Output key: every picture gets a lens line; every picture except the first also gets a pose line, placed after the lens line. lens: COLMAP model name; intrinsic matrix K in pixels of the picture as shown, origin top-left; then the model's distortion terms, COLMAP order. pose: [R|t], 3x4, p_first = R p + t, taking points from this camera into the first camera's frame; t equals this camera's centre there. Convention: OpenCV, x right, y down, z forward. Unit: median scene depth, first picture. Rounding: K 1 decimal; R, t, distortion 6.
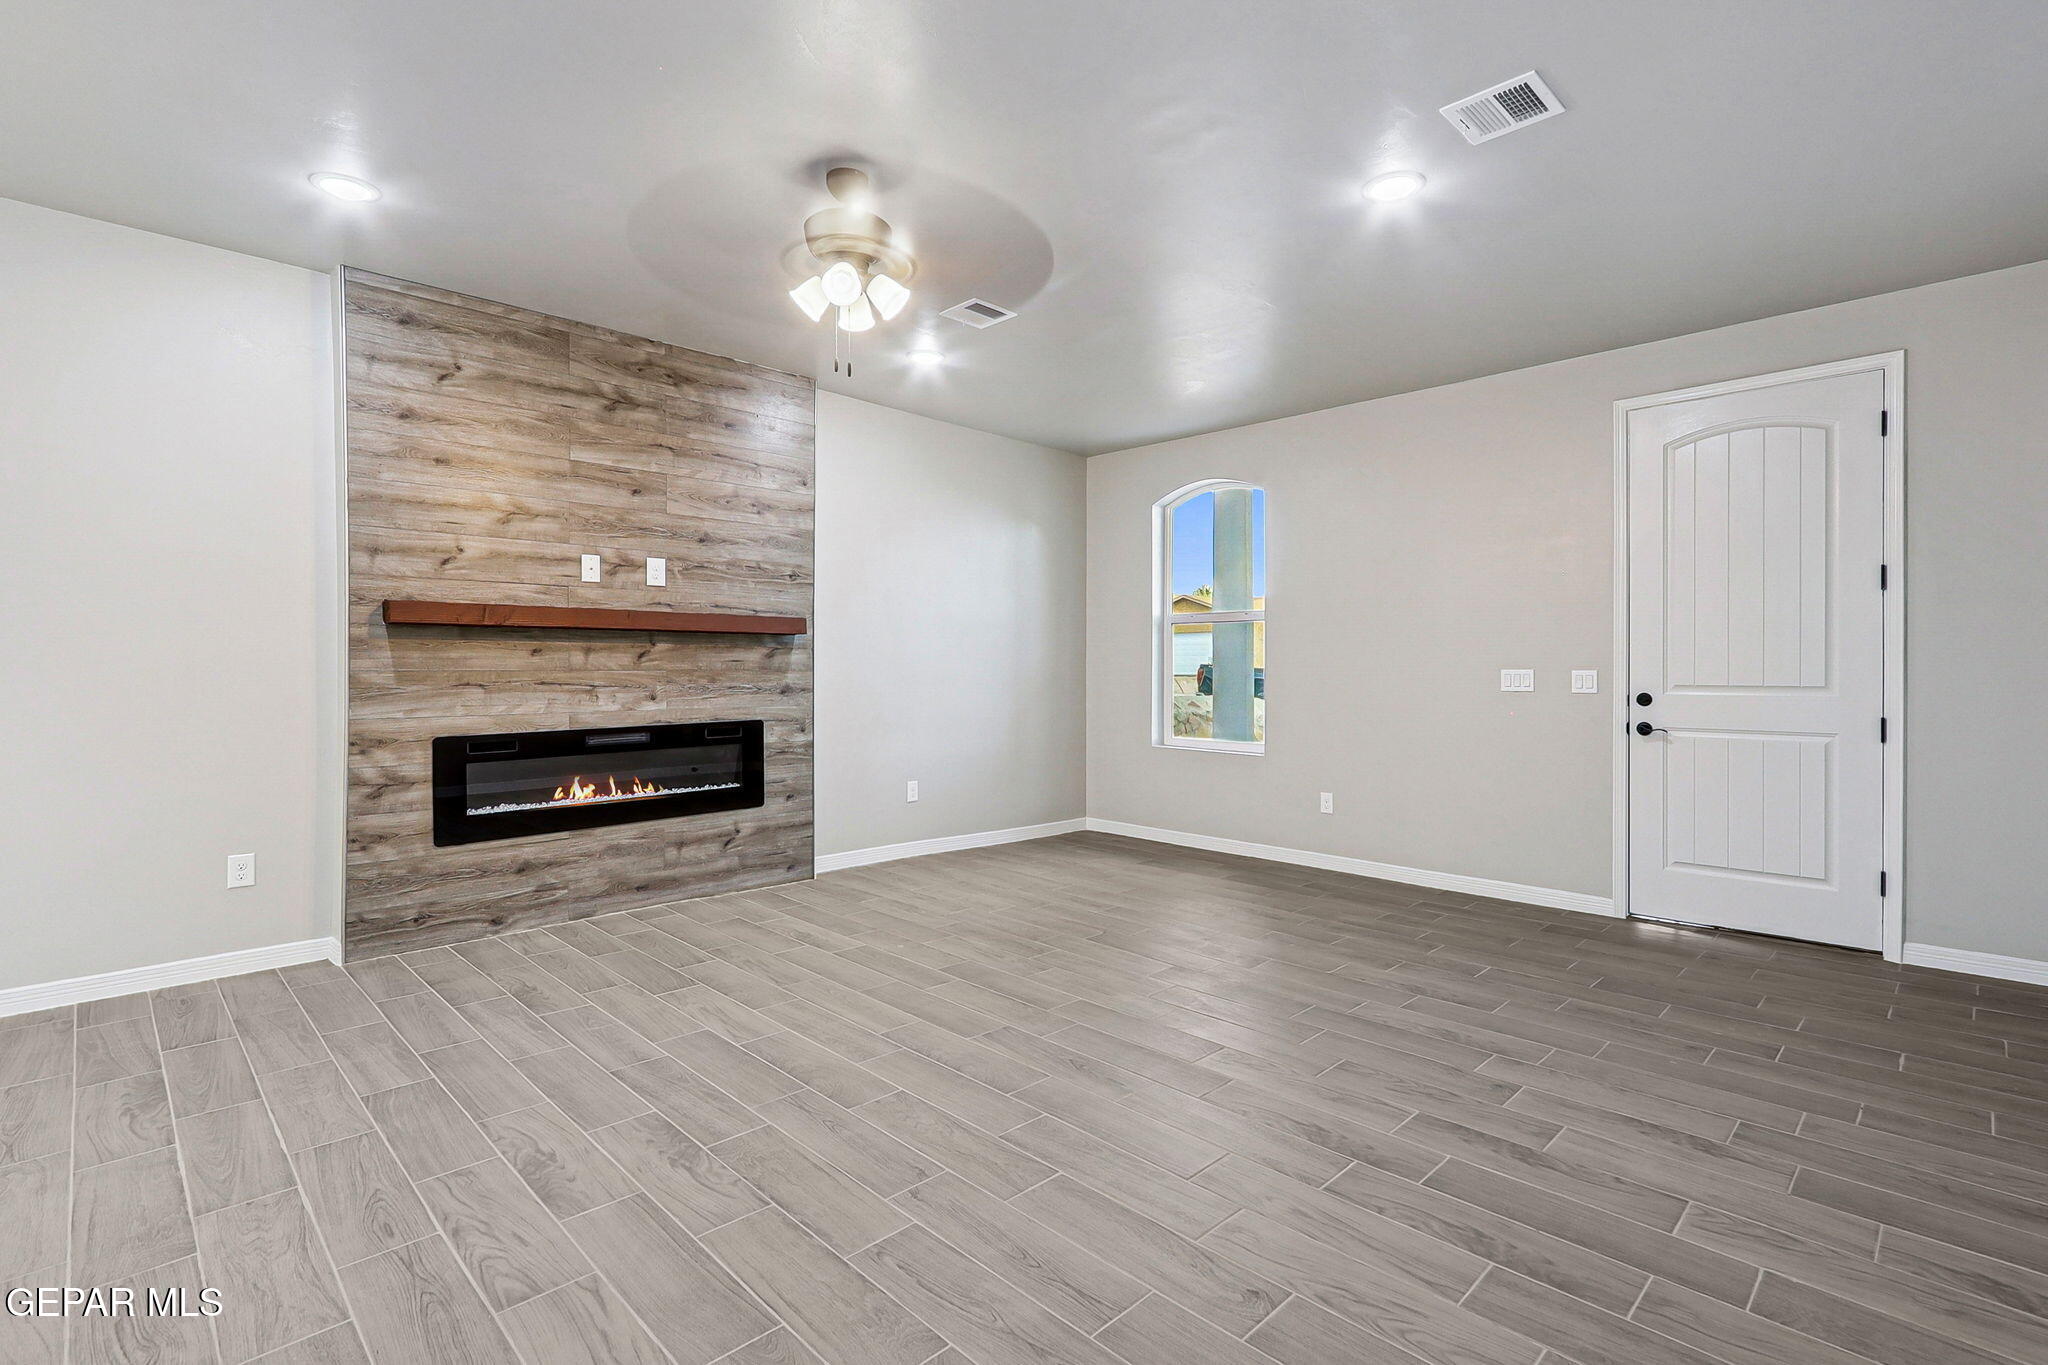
lens RADIAL K [[956.5, 0, 1023.9], [0, 956.5, 671.9], [0, 0, 1]] dist [-0.005548, 0.004009]
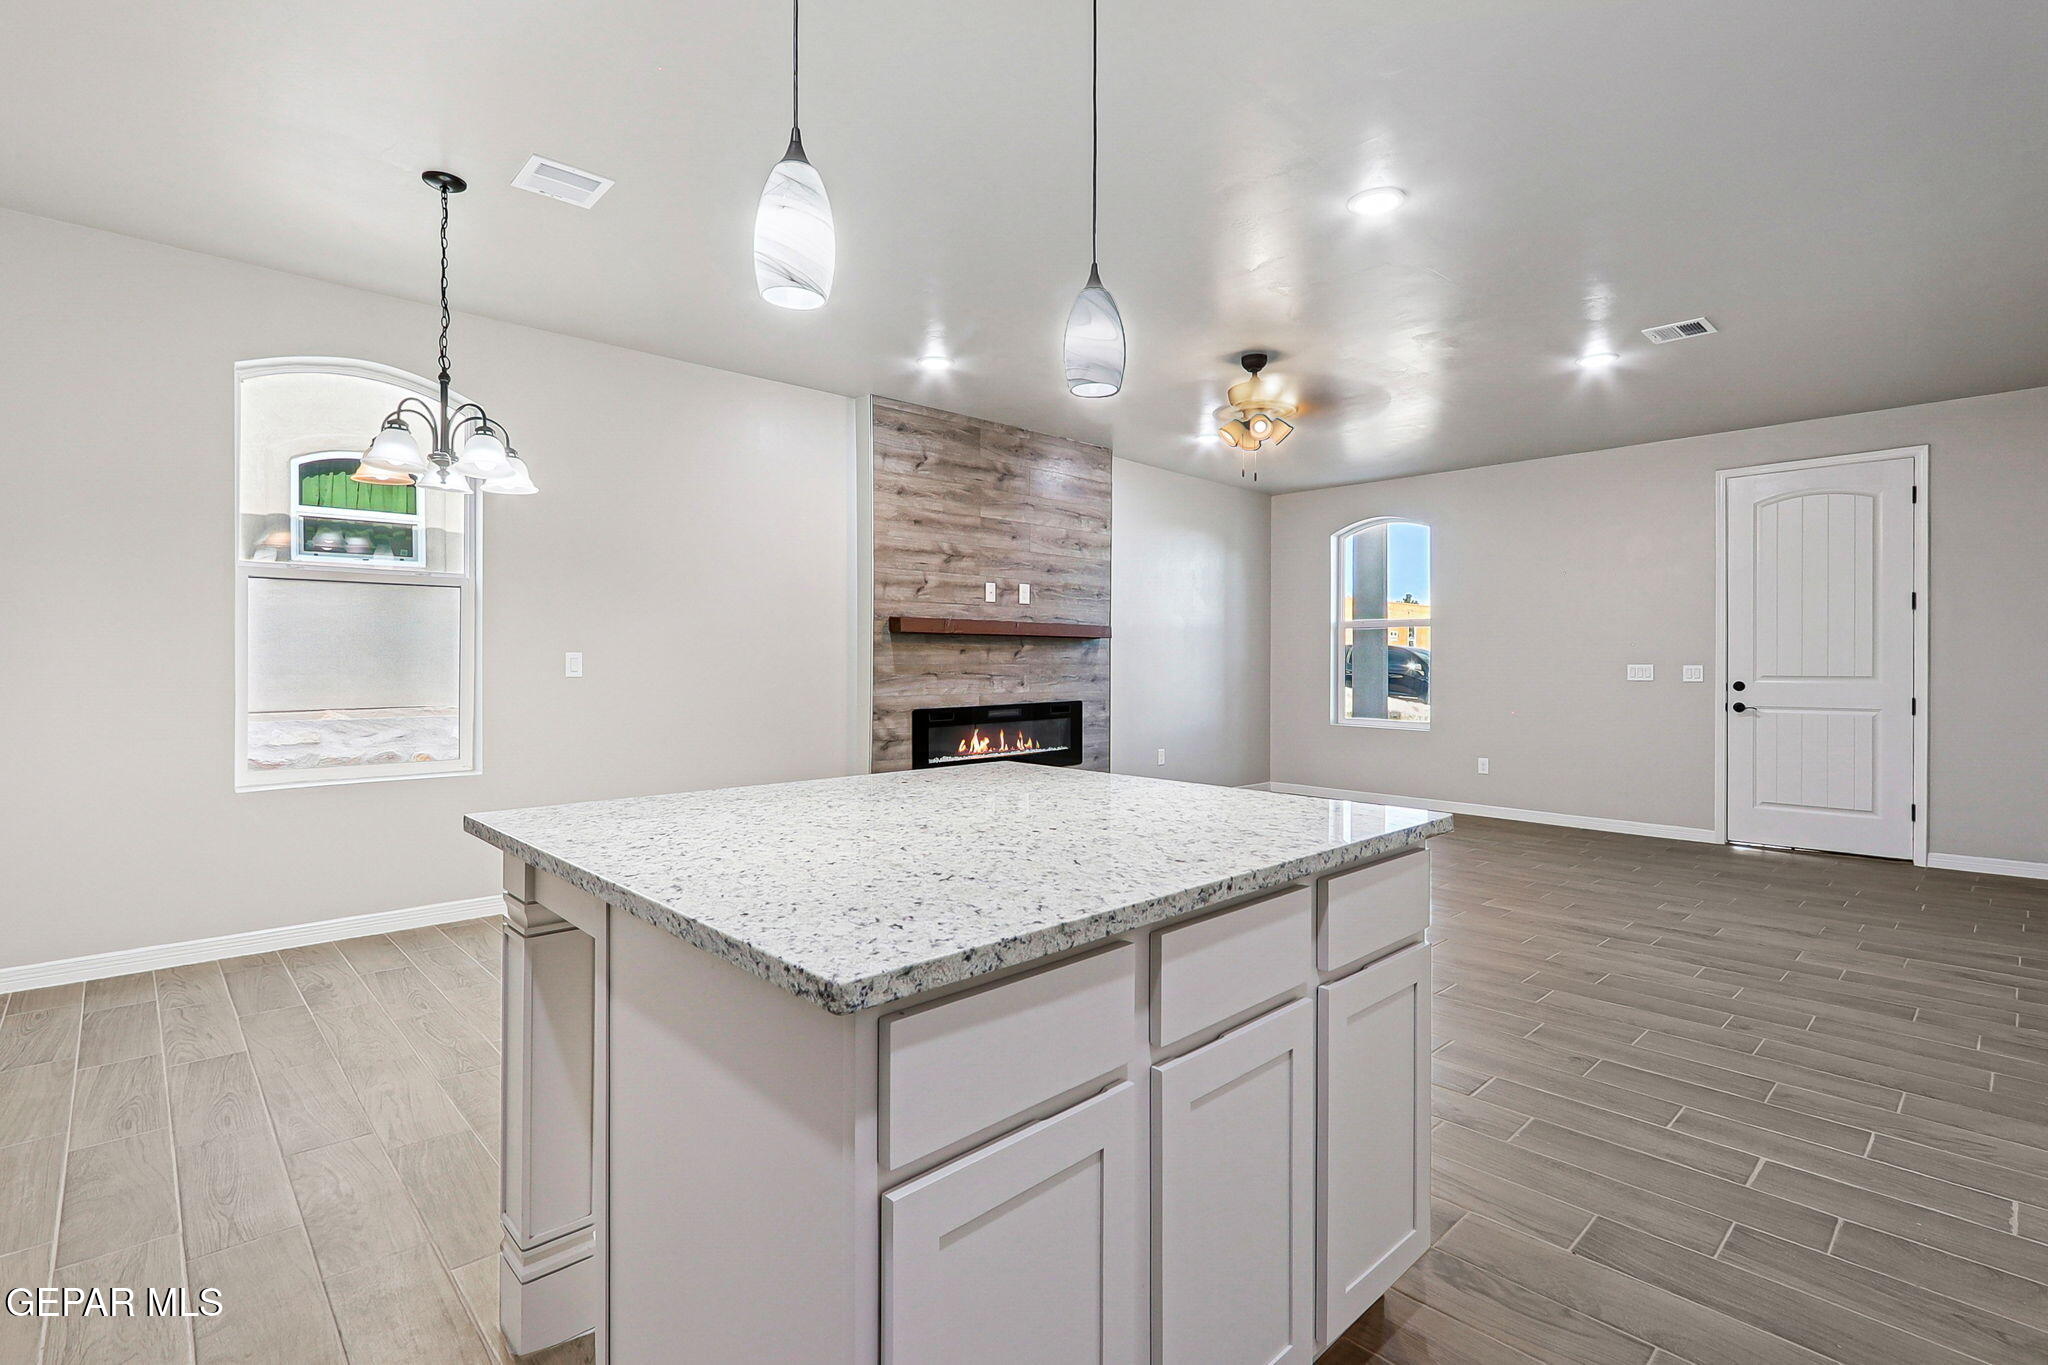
lens RADIAL K [[956.5, 0, 1026.1], [0, 956.5, 665.6], [0, 0, 1]] dist [-0.005548, 0.004009]
pose [[0.999772, 0.001607, -0.021292, -0.412780], [-0.001628, 0.999998, -0.000994, 0.002306], [0.021291, 0.001029, 0.999773, -0.473884]]
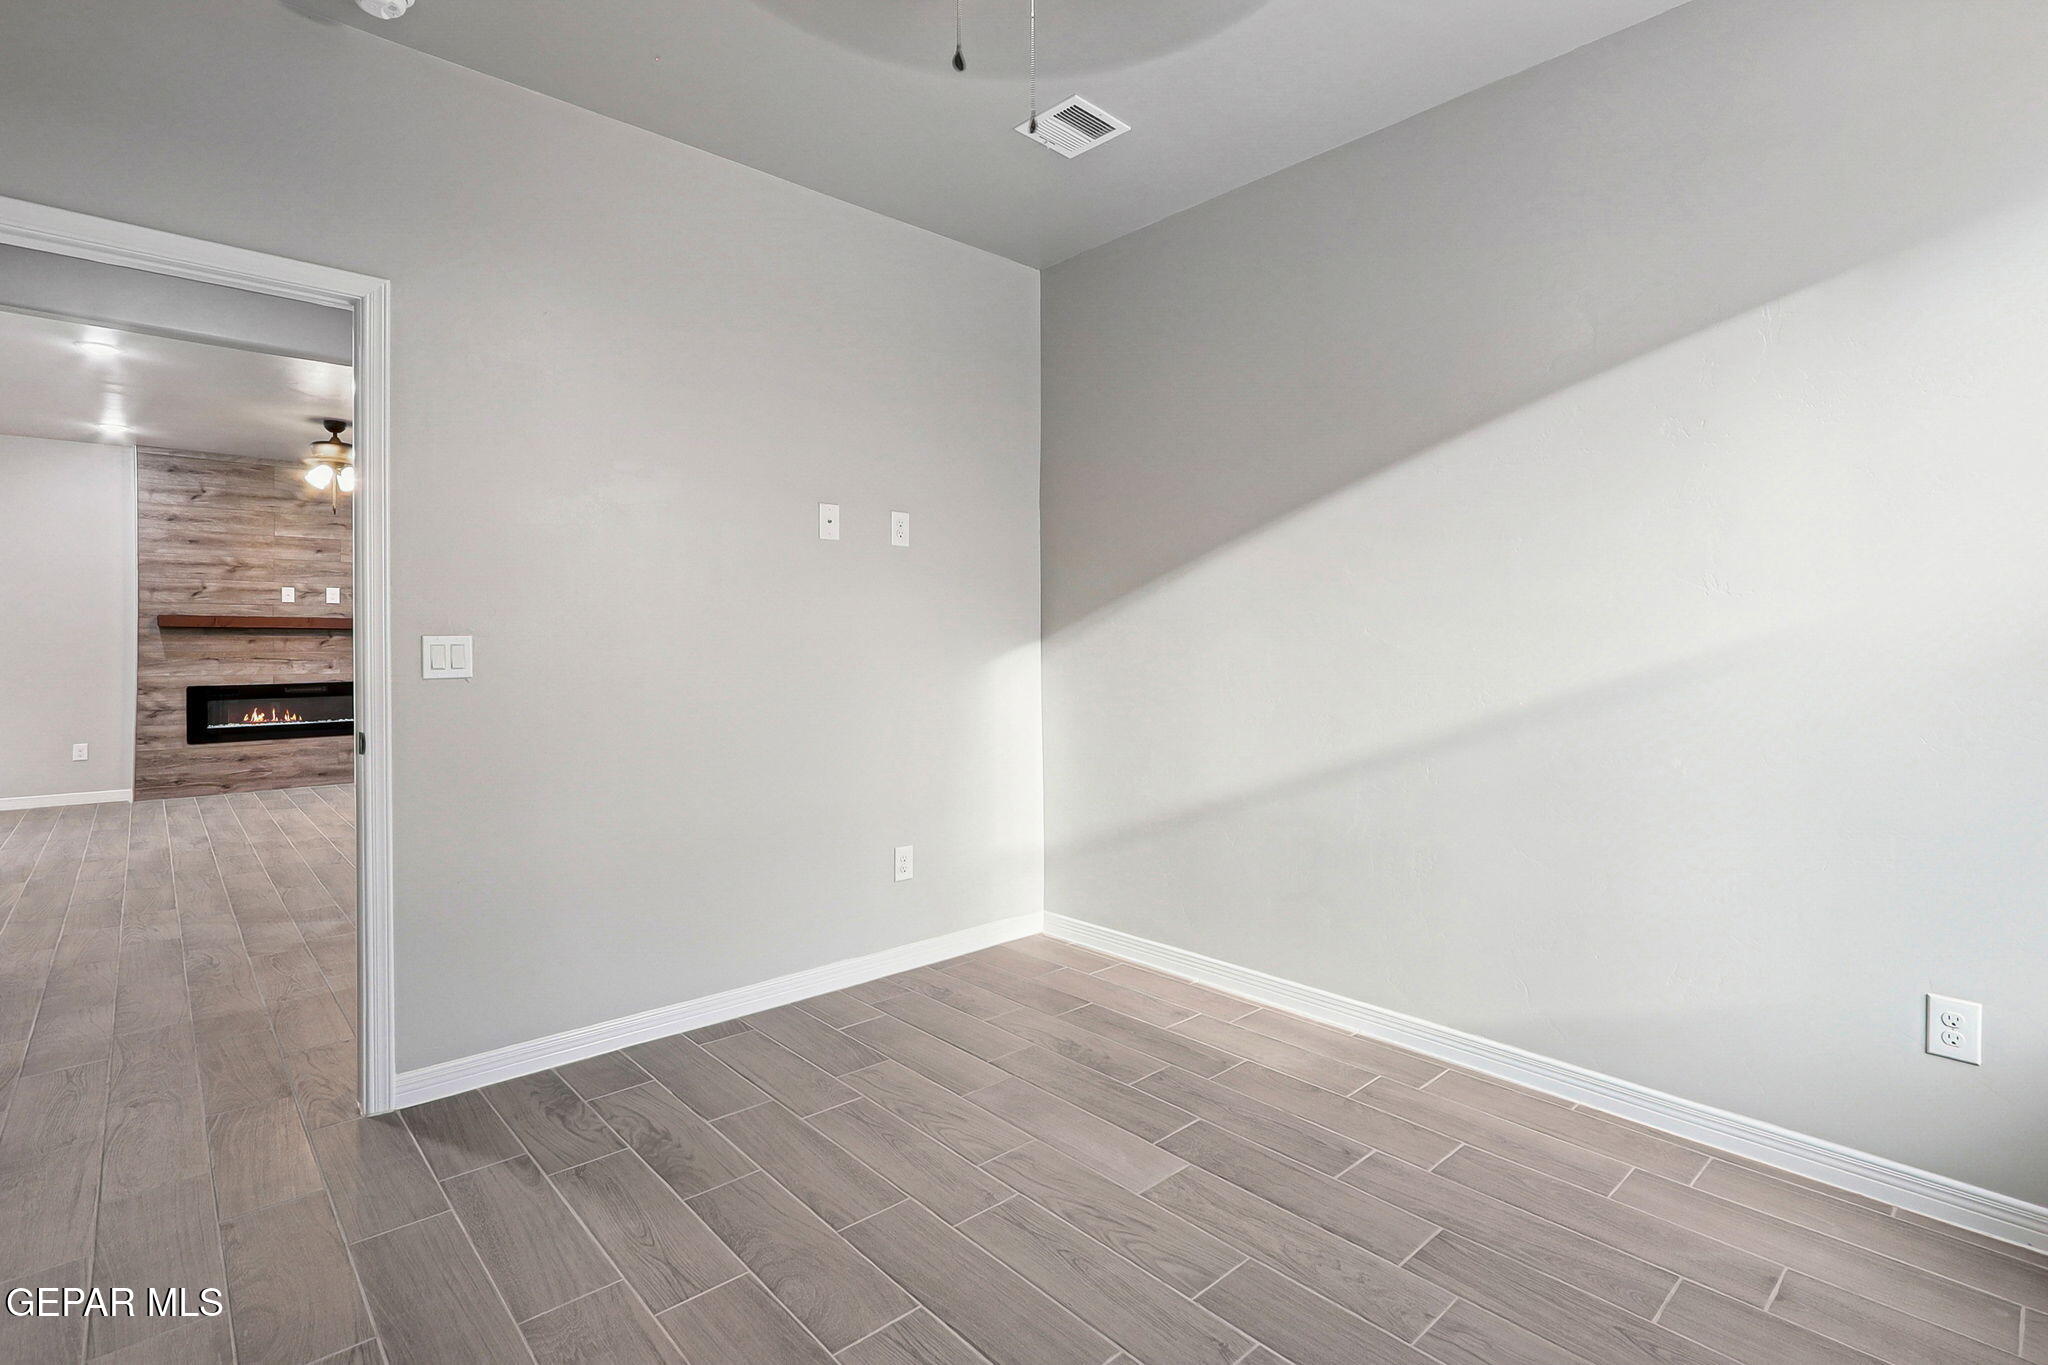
lens RADIAL K [[956.5, 0, 999.1], [0, 956.5, 642.4], [0, 0, 1]] dist [-0.005548, 0.004009]
pose [[0.998540, -0.003902, -0.053872, 1.100822], [0.003127, 0.999891, -0.014458, 0.013331], [0.053922, 0.014269, 0.998443, -0.813615]]
